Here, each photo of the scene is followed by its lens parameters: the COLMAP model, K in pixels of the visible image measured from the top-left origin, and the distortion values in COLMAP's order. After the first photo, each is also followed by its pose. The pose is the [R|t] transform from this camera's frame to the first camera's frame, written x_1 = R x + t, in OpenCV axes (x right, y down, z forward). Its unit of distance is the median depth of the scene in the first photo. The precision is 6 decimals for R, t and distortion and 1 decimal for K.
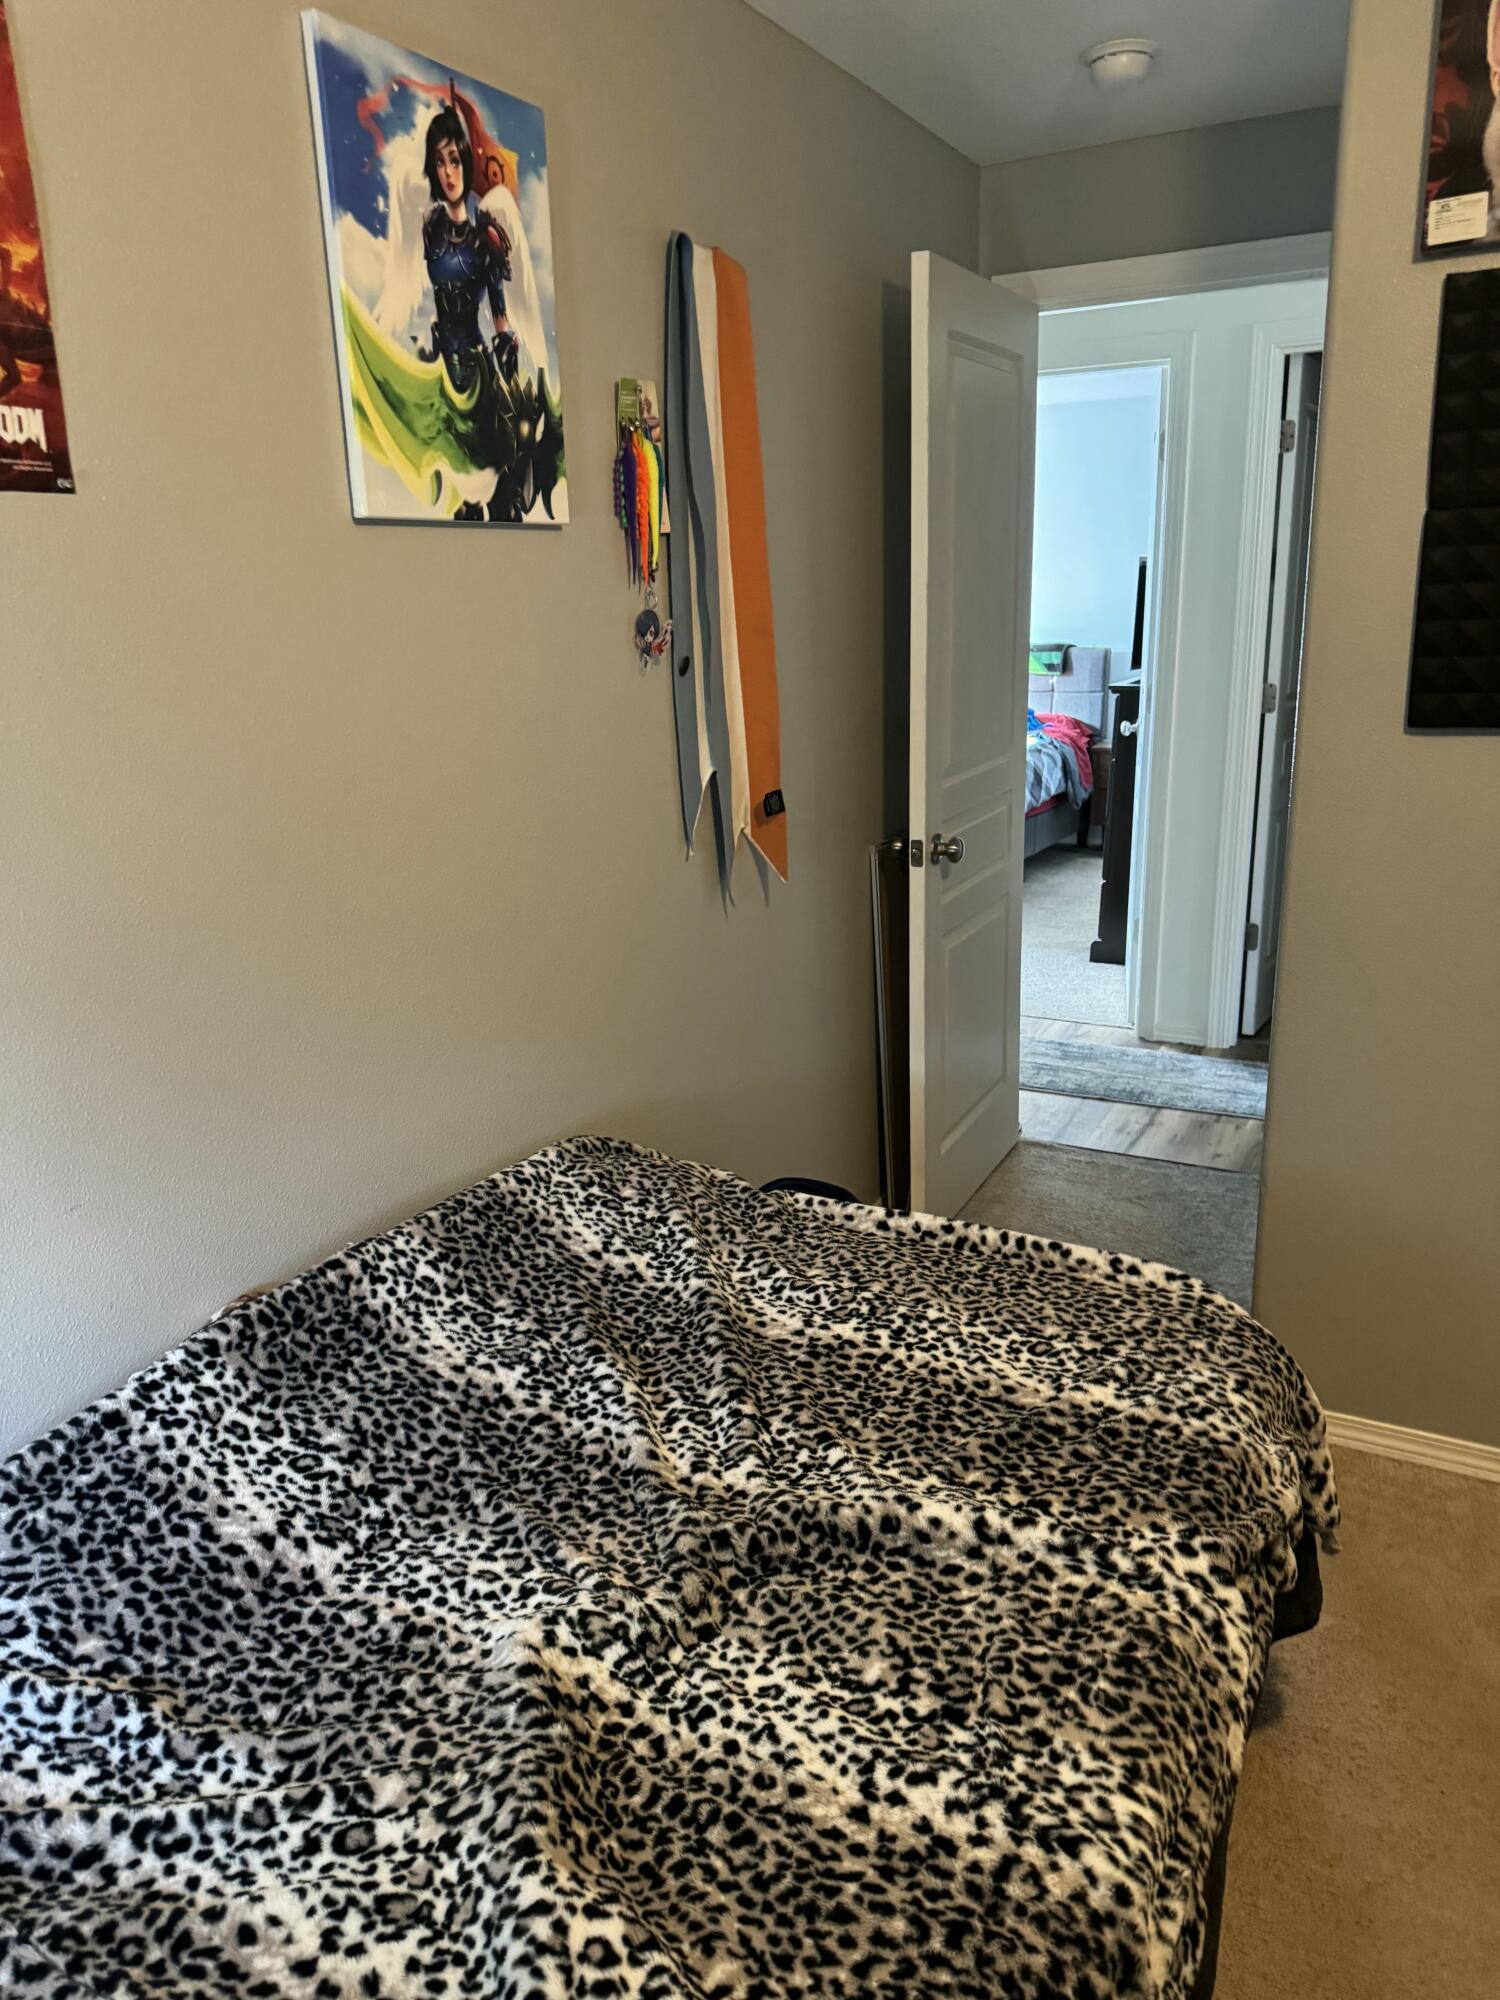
lens RADIAL K [[1413.0, 0, 752.0], [0, 1413.0, 995.0], [0, 0, 1]] dist [-0.000655, -0.005521]
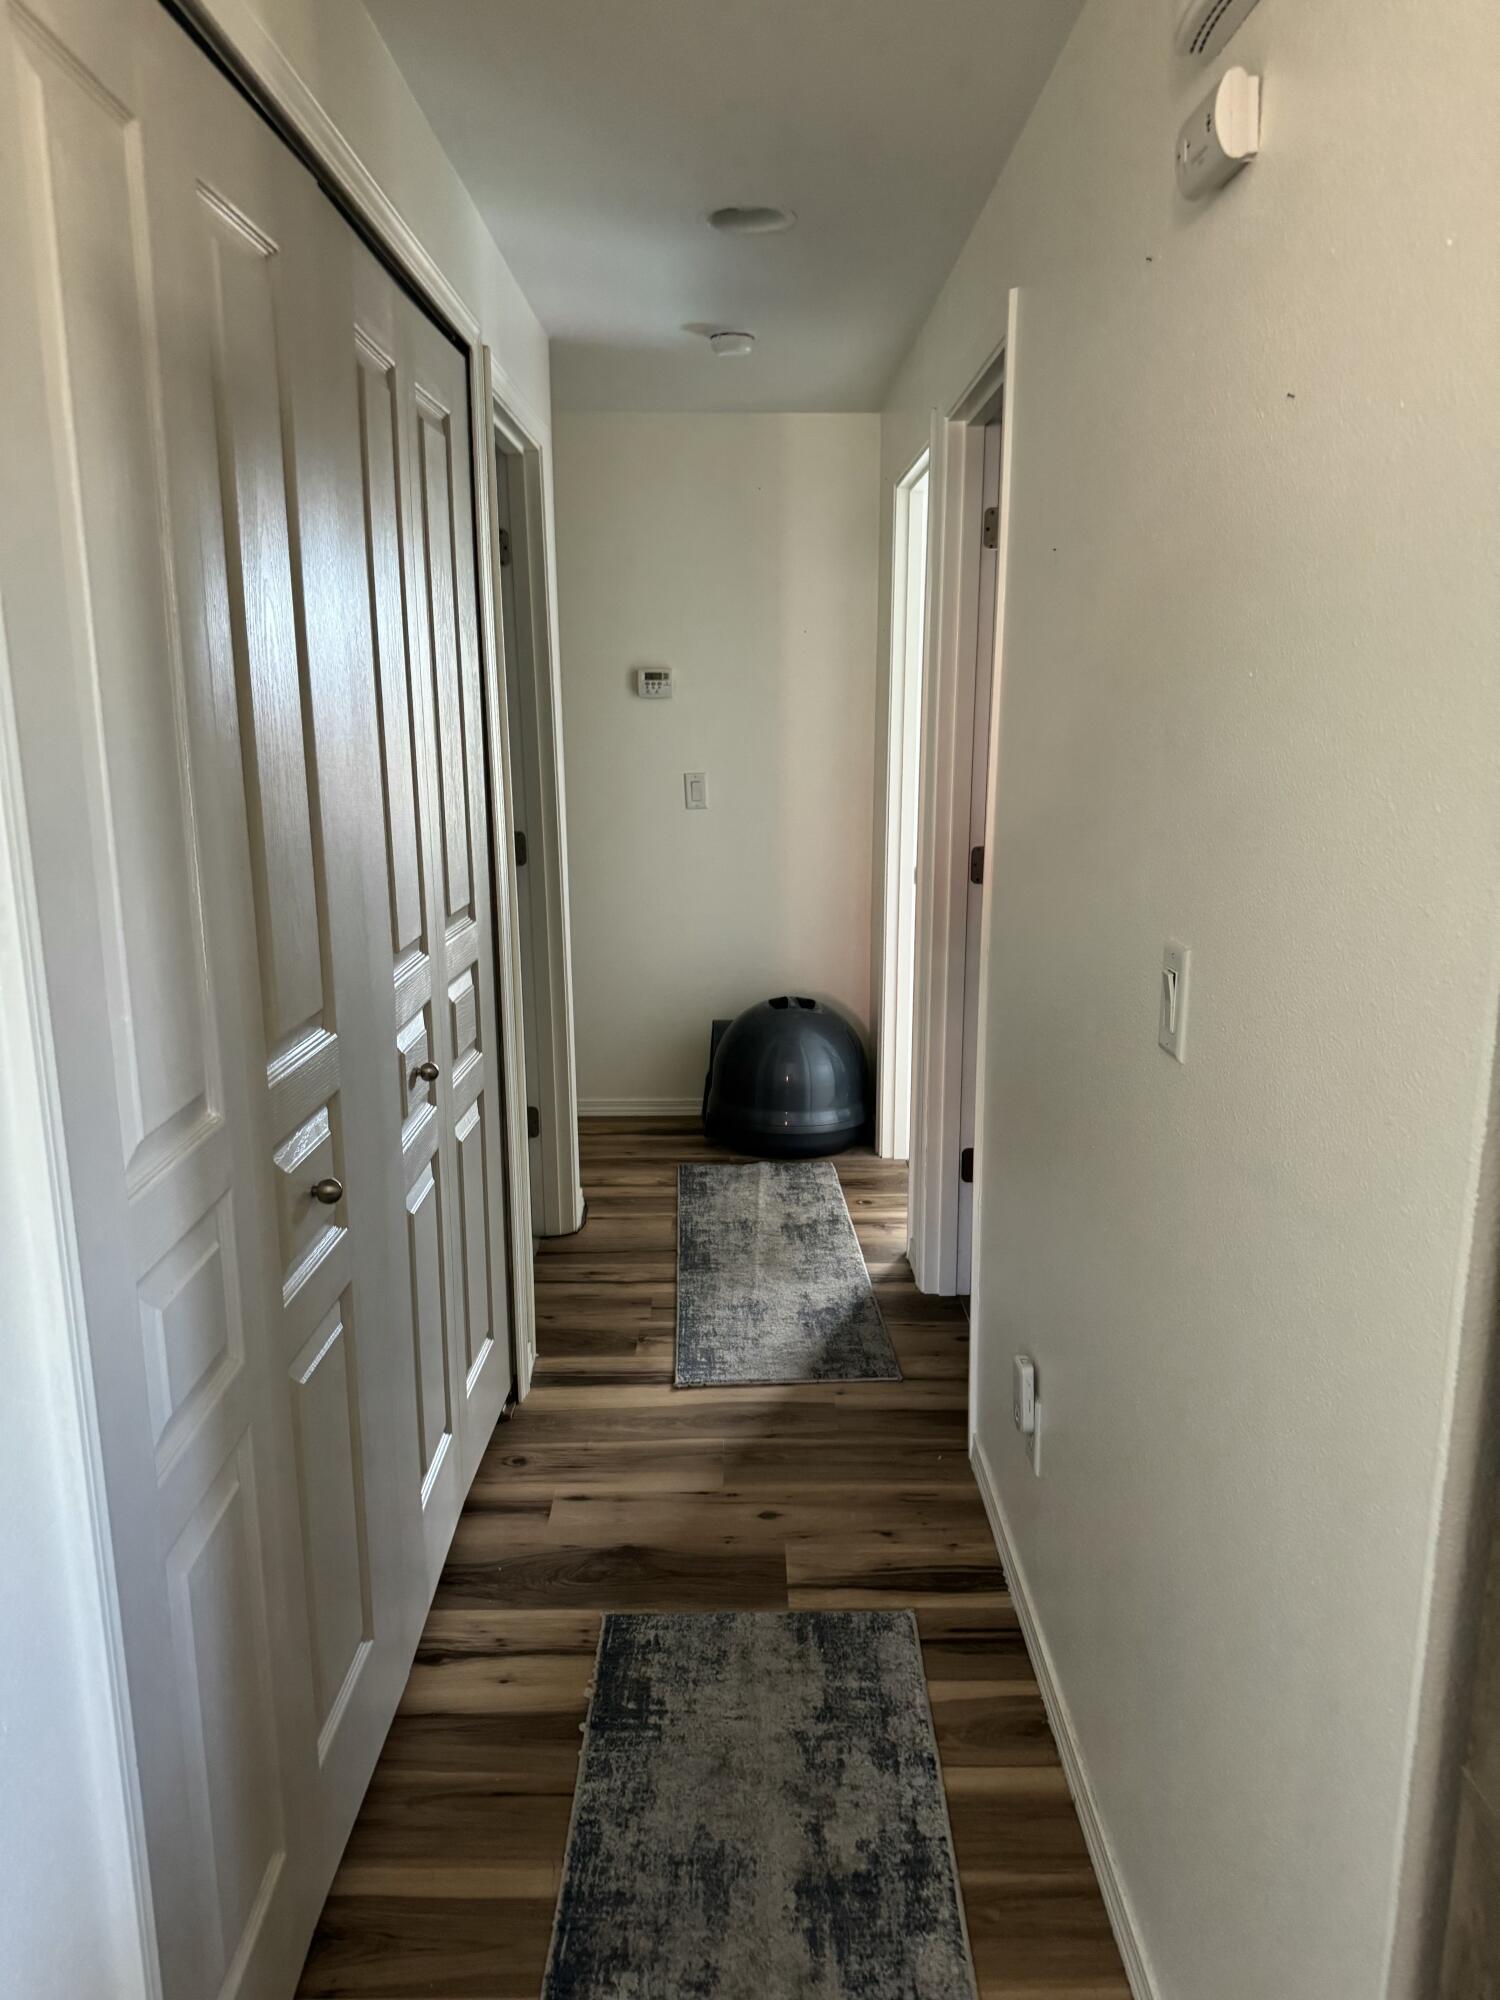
lens RADIAL K [[1413.0, 0, 752.0], [0, 1413.0, 995.0], [0, 0, 1]] dist [-0.000655, -0.005521]
pose [[0.475370, 0.220264, -0.851767, 0.996905], [-0.246980, 0.962631, 0.111093, -0.207435], [0.844408, 0.157559, 0.512007, 0.475837]]
